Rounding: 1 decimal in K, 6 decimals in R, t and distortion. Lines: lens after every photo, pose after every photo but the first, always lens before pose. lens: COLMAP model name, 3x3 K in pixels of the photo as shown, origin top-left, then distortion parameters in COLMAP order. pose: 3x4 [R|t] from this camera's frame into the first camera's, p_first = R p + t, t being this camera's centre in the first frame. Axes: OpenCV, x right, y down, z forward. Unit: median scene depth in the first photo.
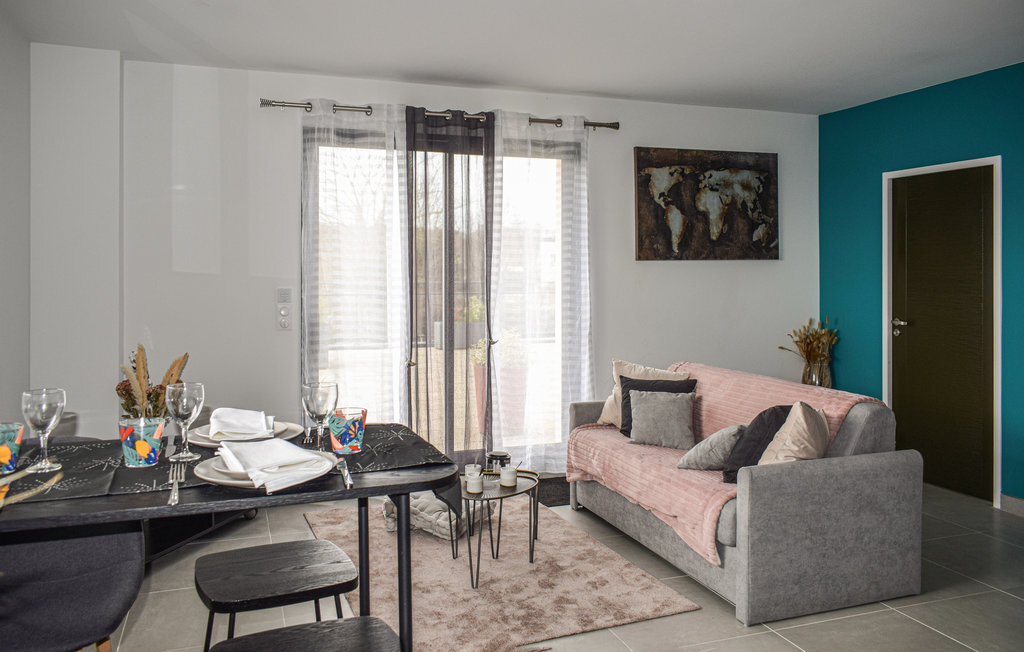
lens RADIAL K [[770.3, 0, 512.0], [0, 770.3, 326.0], [0, 0, 1]] dist [-0.034086, 0.001259]
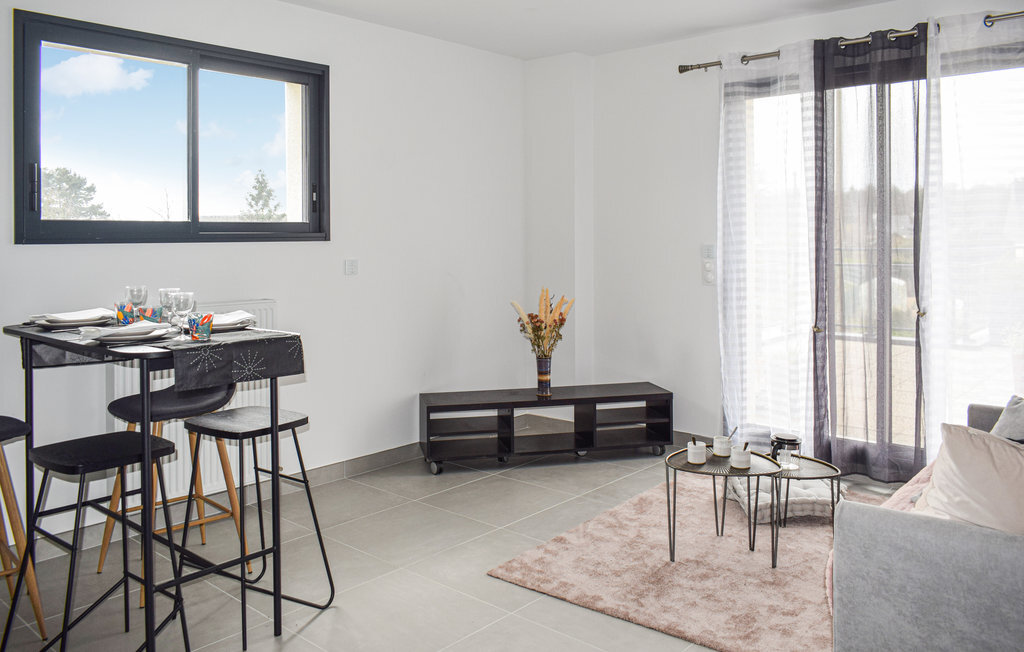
lens RADIAL K [[804.8, 0, 511.4], [0, 804.8, 286.3], [0, 0, 1]] dist [-0.022890, 0.000417]
pose [[0.473706, 0.050829, -0.879215, 0.498532], [-0.058202, 0.997957, 0.026336, -0.005599], [0.878758, 0.038696, 0.475696, 0.246045]]
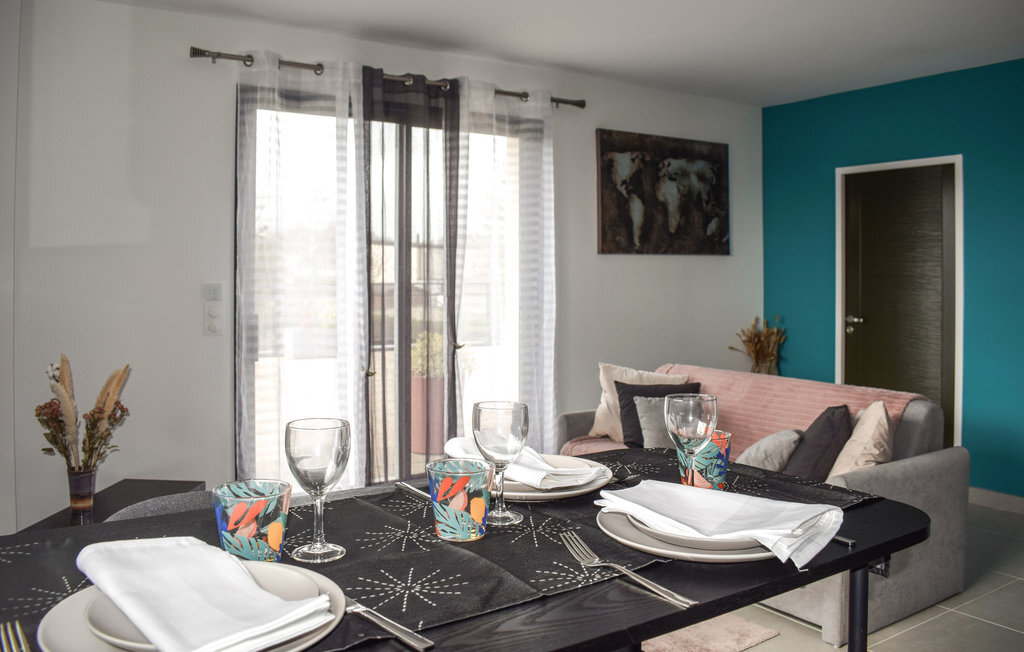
lens RADIAL K [[813.9, 0, 512.0], [0, 813.9, 326.0], [0, 0, 1]] dist [-0.107014, 0.003165]
pose [[0.972434, -0.011445, 0.232896, -0.177093], [0.013349, 0.999889, -0.006602, 0.005152], [-0.232794, 0.009529, 0.972479, 0.106625]]
